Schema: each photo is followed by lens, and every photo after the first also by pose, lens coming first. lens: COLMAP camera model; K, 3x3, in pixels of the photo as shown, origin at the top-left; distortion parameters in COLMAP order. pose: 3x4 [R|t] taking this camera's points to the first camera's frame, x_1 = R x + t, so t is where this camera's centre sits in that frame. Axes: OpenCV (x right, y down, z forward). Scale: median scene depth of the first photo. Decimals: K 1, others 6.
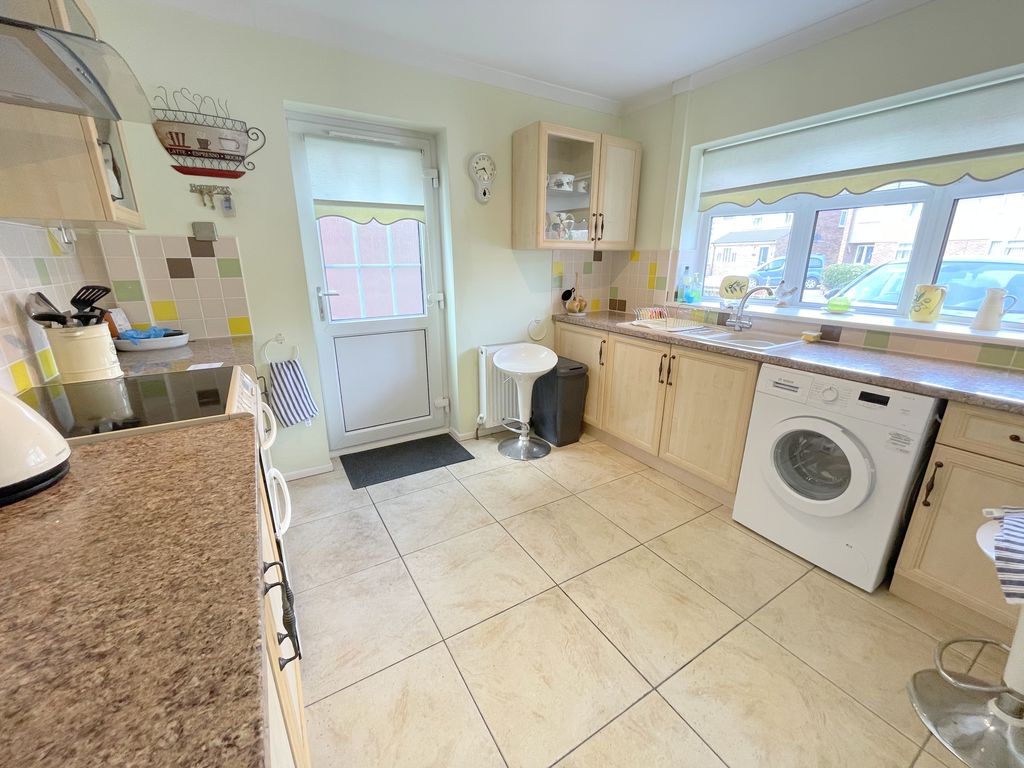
lens RADIAL K [[415.4, 0, 515.9], [0, 415.4, 382.6], [0, 0, 1]] dist [0.001098, 0.000096]
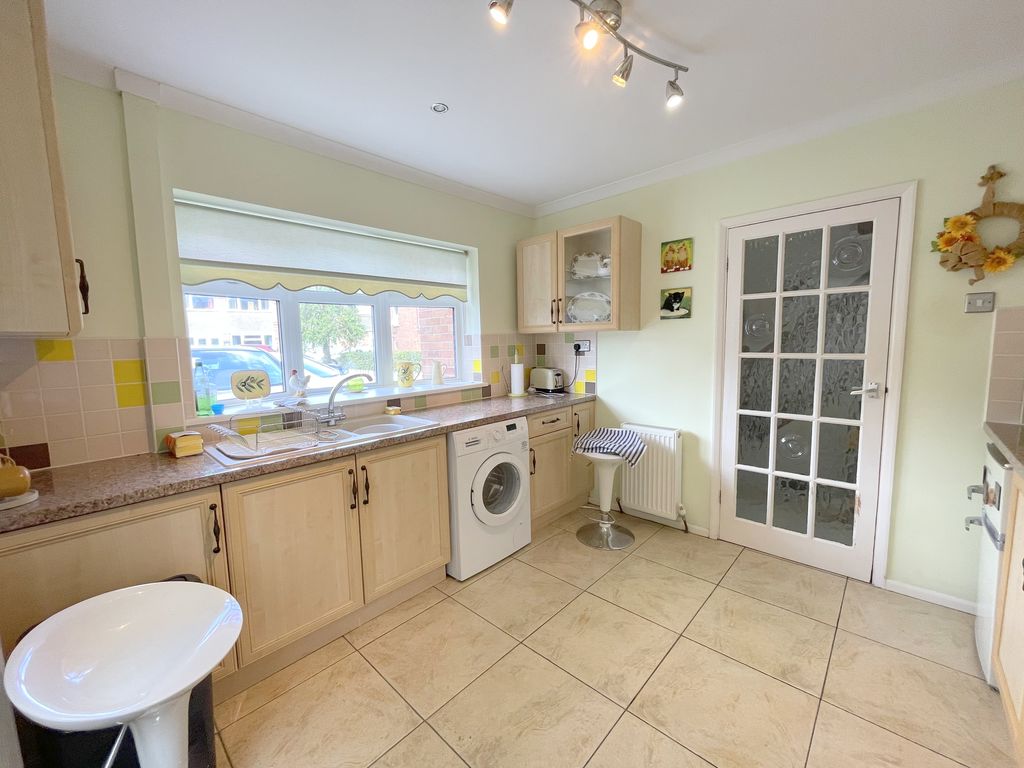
lens RADIAL K [[415.4, 0, 512.6], [0, 415.4, 381.6], [0, 0, 1]] dist [0.001098, 0.000096]
pose [[-0.263269, -0.094290, 0.960104, -0.525132], [0.297393, 0.938813, 0.173747, -0.322588], [-0.917740, 0.331270, -0.219119, 1.034444]]
